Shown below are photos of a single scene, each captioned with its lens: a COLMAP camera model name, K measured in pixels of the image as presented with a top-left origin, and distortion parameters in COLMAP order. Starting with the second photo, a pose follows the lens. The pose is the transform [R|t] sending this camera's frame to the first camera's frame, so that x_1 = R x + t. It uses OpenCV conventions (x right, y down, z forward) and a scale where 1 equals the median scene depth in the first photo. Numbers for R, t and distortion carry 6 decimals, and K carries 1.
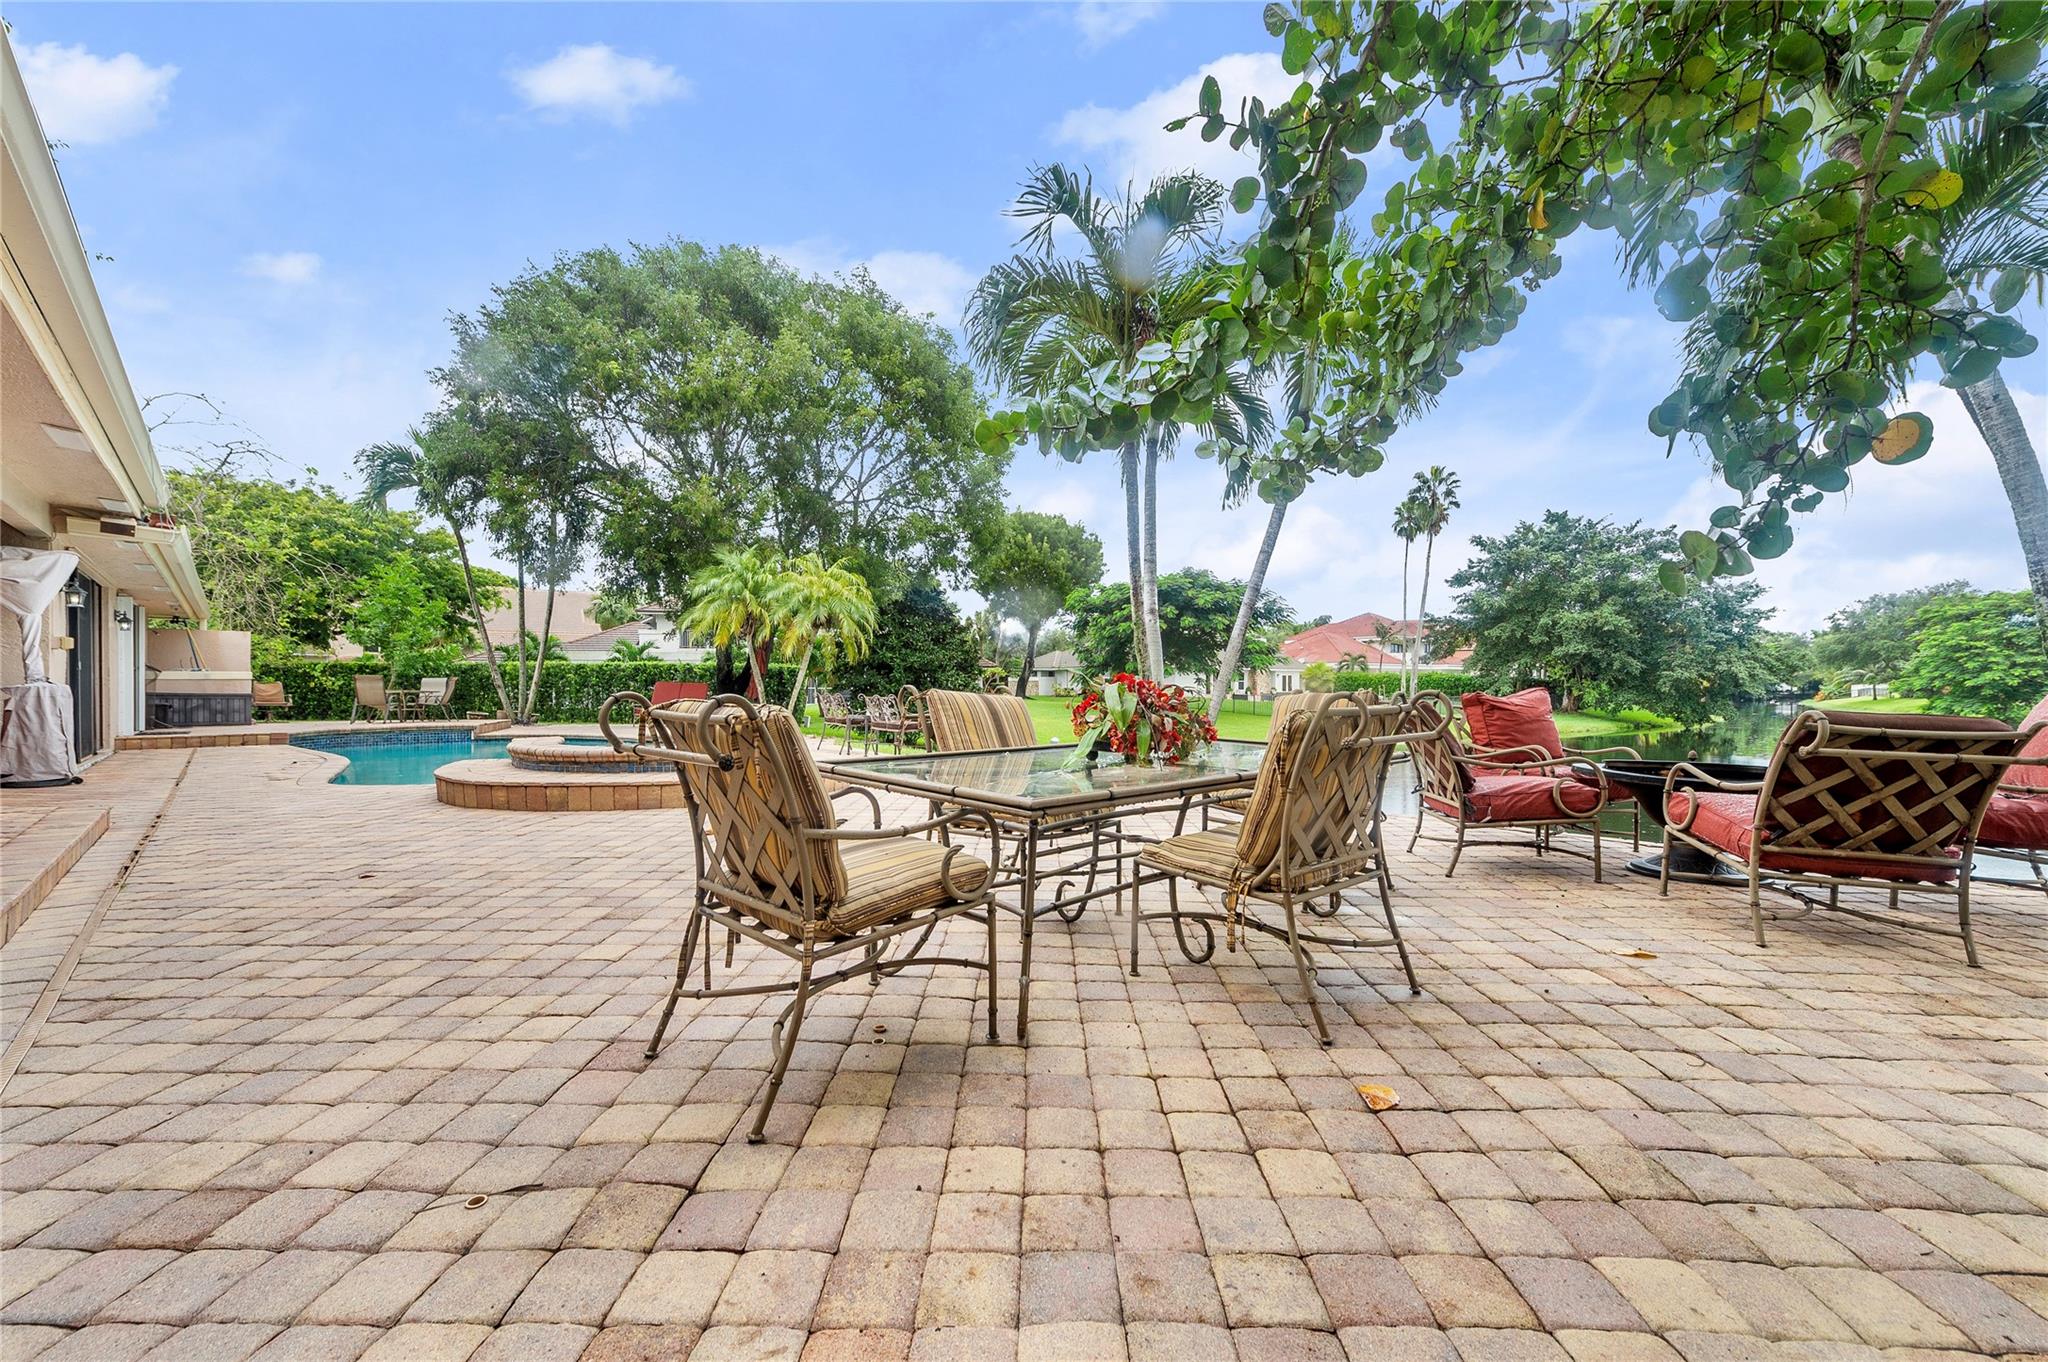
lens RADIAL K [[828.8, 0, 1018.0], [0, 828.8, 689.4], [0, 0, 1]] dist [0.002395, 0.000193]
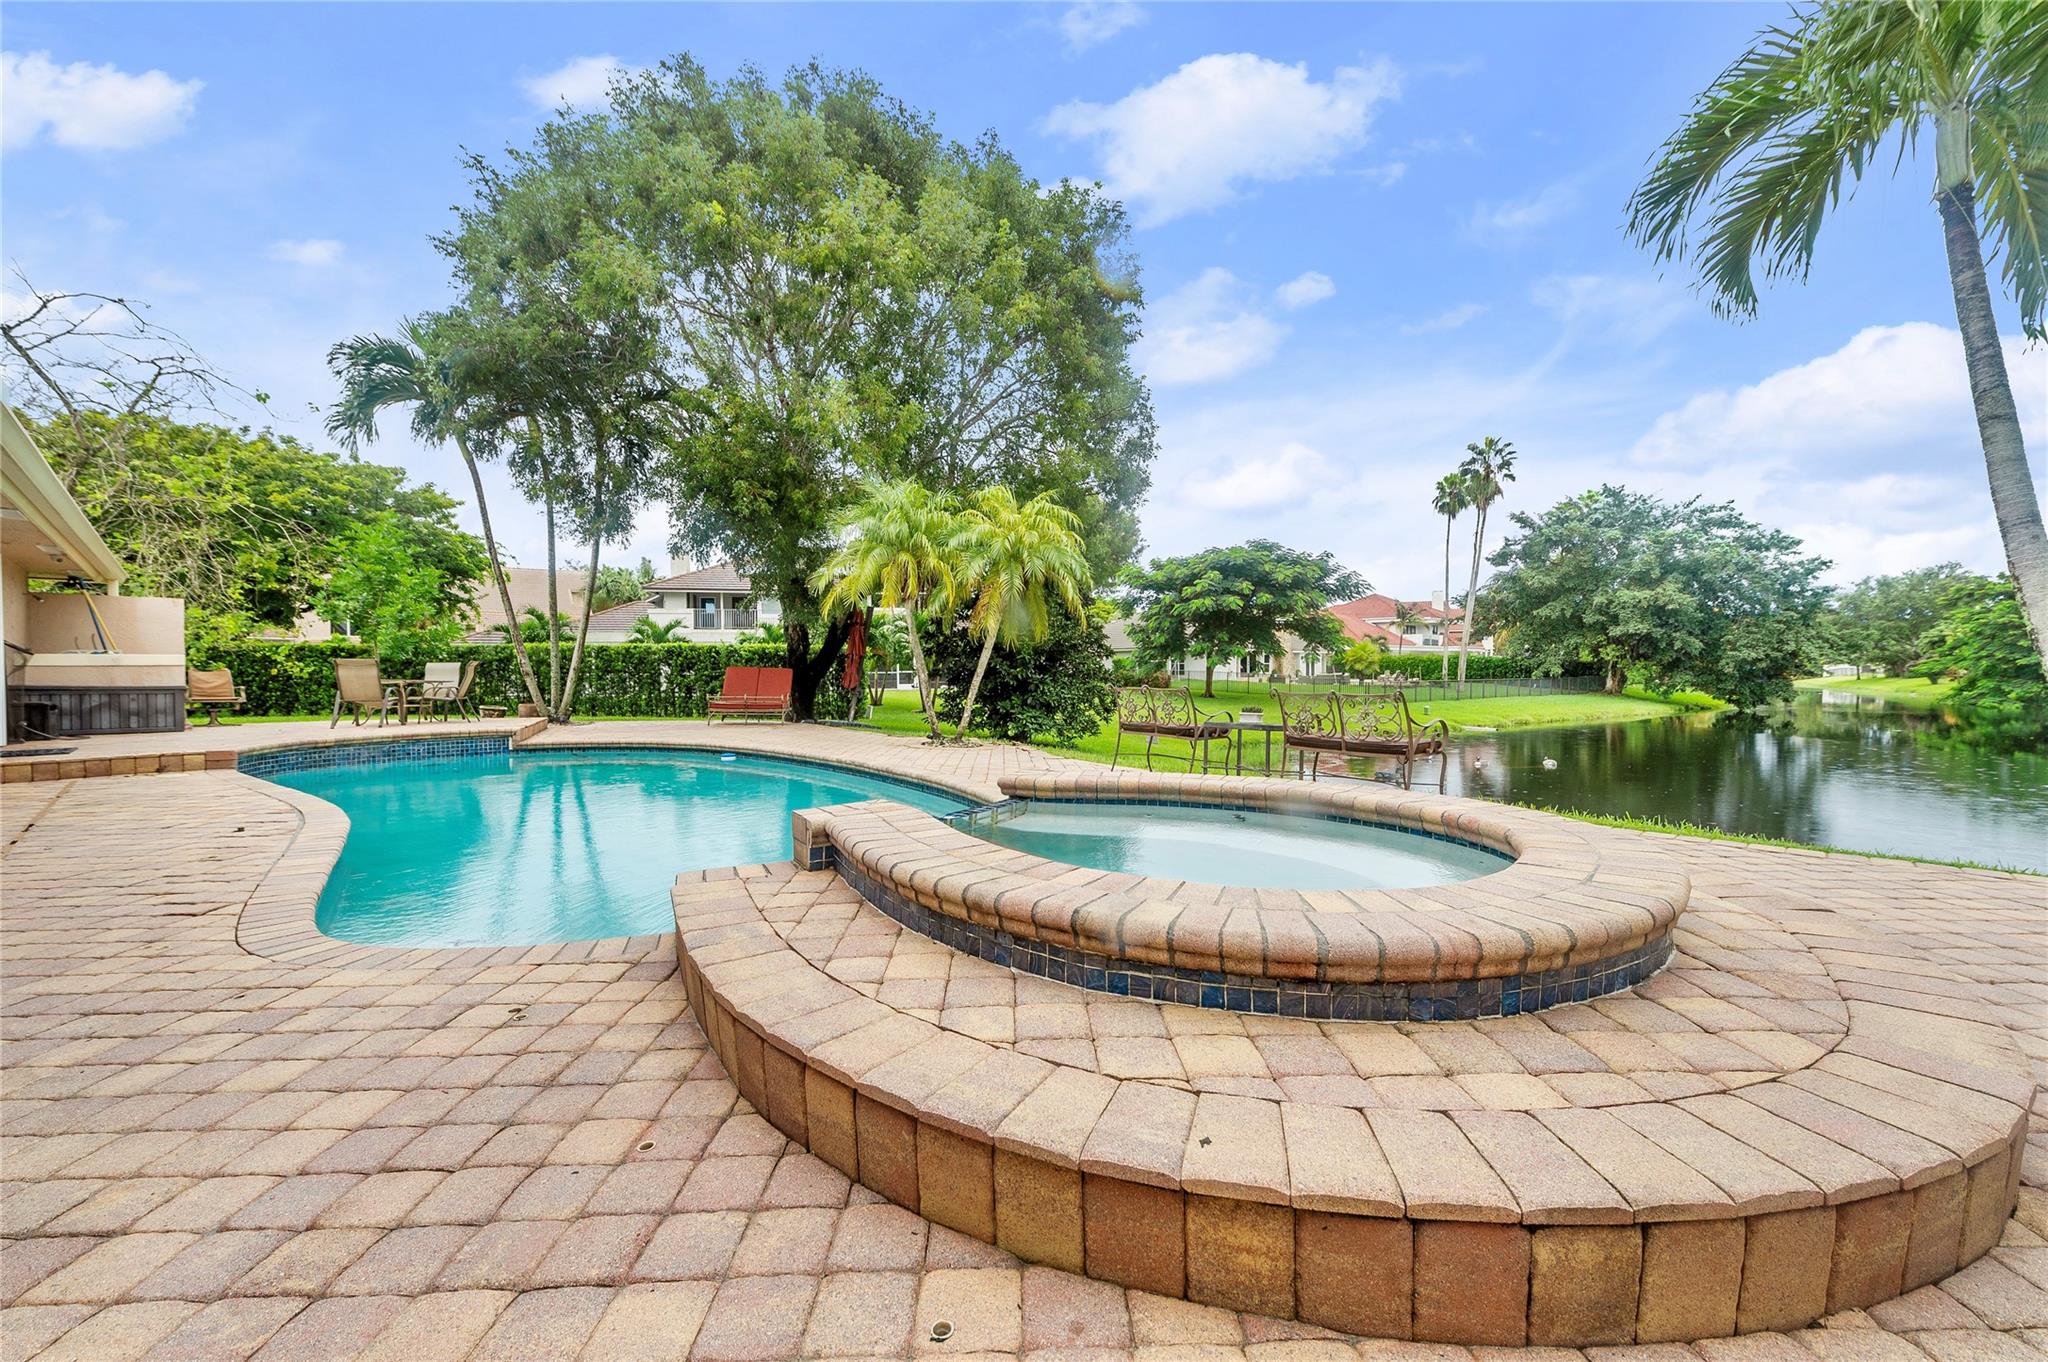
lens RADIAL K [[809.5, 0, 1018.9], [0, 809.5, 684.3], [0, 0, 1]] dist [0.001514, 0.000088]
pose [[0.999258, -0.004468, 0.038252, -0.142237], [0.003892, 0.999878, 0.015095, -0.002351], [-0.038315, -0.014935, 0.999154, 0.168049]]
